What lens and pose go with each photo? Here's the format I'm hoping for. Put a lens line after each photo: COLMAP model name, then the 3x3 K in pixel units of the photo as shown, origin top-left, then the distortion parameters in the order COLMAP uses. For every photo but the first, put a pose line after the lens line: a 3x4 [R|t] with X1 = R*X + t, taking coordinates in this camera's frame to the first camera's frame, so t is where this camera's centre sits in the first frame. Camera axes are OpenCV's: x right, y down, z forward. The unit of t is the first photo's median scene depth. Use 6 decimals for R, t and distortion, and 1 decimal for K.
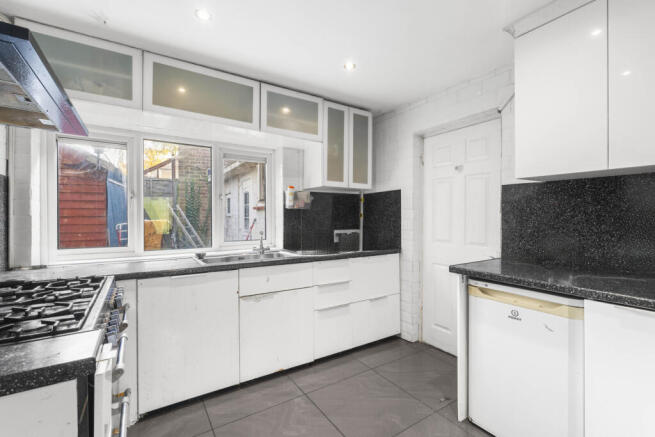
lens RADIAL K [[290.0, 0, 325.2], [0, 290.0, 219.8], [0, 0, 1]] dist [-0.002037, -0.000599]
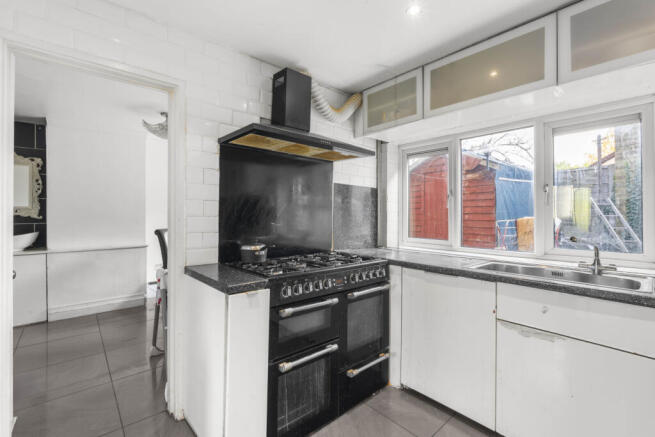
lens RADIAL K [[290.0, 0, 326.1], [0, 290.0, 211.3], [0, 0, 1]] dist [-0.002037, -0.000599]
pose [[0.149447, -0.005714, -0.988753, 0.396993], [-0.011934, 0.999900, -0.007583, -0.006504], [0.988698, 0.012933, 0.149364, 0.433558]]
